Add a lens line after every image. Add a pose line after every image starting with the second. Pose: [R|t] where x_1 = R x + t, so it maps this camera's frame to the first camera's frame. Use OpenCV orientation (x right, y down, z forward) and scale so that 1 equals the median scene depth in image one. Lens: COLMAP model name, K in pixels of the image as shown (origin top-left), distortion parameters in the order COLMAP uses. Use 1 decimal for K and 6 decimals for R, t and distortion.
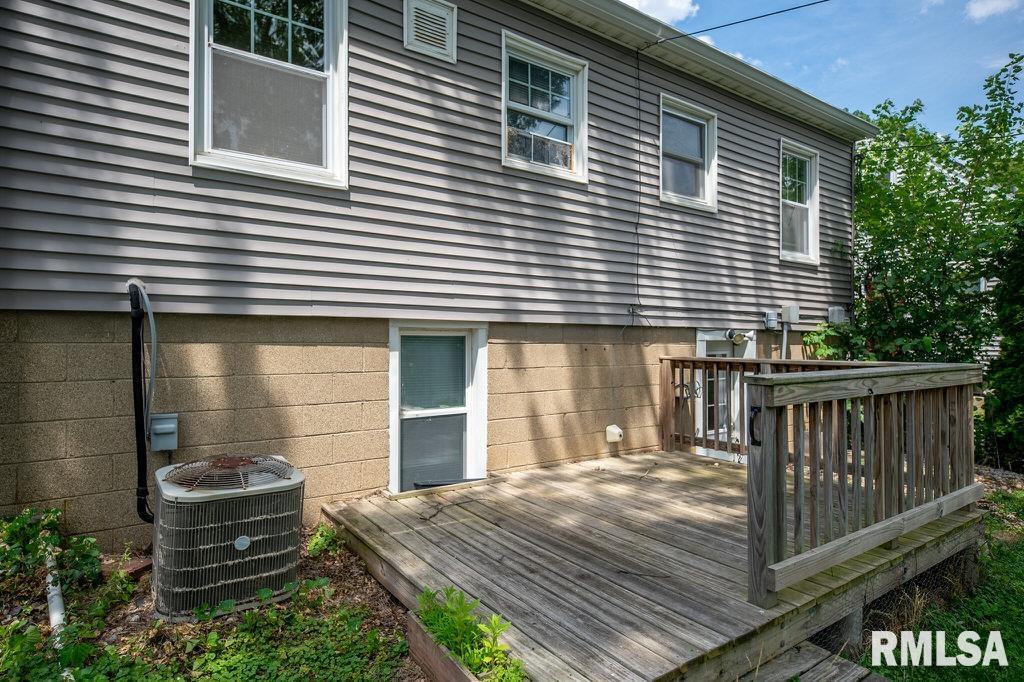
lens RADIAL K [[561.6, 0, 512.0], [0, 561.6, 341.0], [0, 0, 1]] dist [-0.003943, -0.000956]
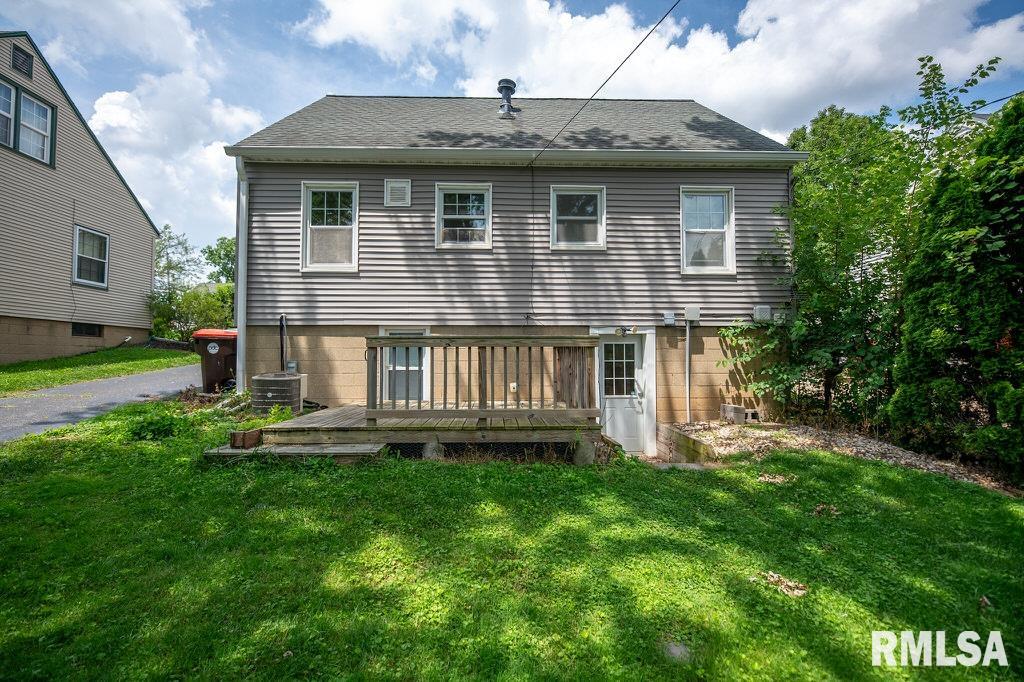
lens RADIAL K [[428.7, 0, 512.0], [0, 428.7, 341.0], [0, 0, 1]] dist [-0.001819, -0.000534]
pose [[0.834672, -0.025429, -0.550160, 0.986767], [0.004028, 0.999189, -0.040073, 0.079979], [0.550732, 0.031232, 0.834097, -0.124946]]
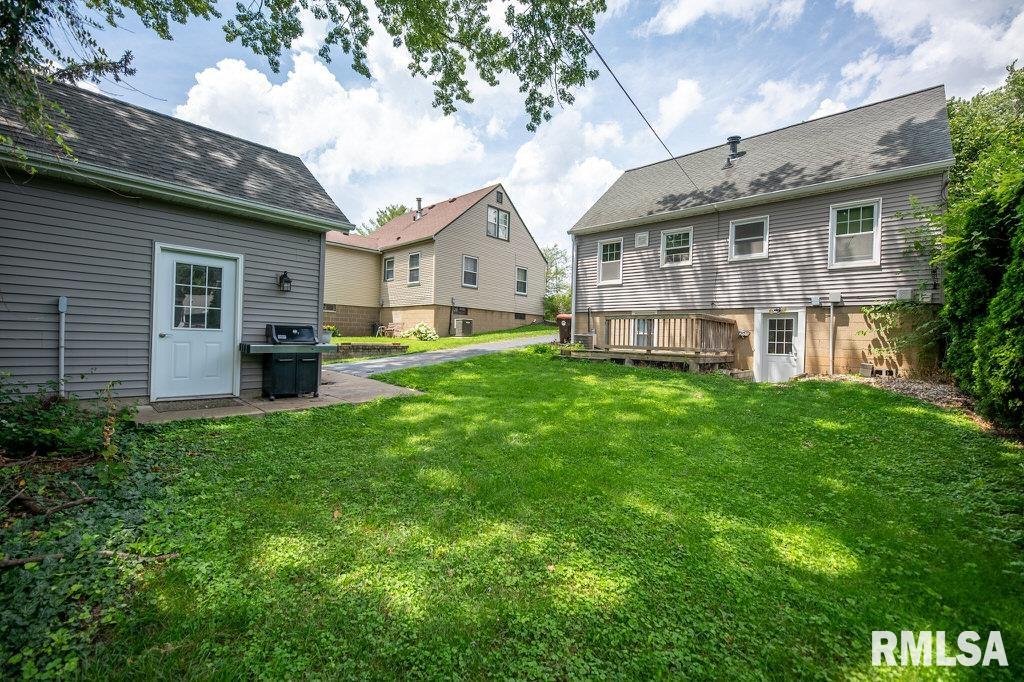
lens RADIAL K [[412.8, 0, 516.3], [0, 412.8, 337.8], [0, 0, 1]] dist [-0.006862, -0.000268]
pose [[0.209287, 0.003580, -0.977848, 2.279525], [-0.025999, 0.999660, -0.001905, 0.167491], [0.977509, 0.025821, 0.209309, -0.456379]]
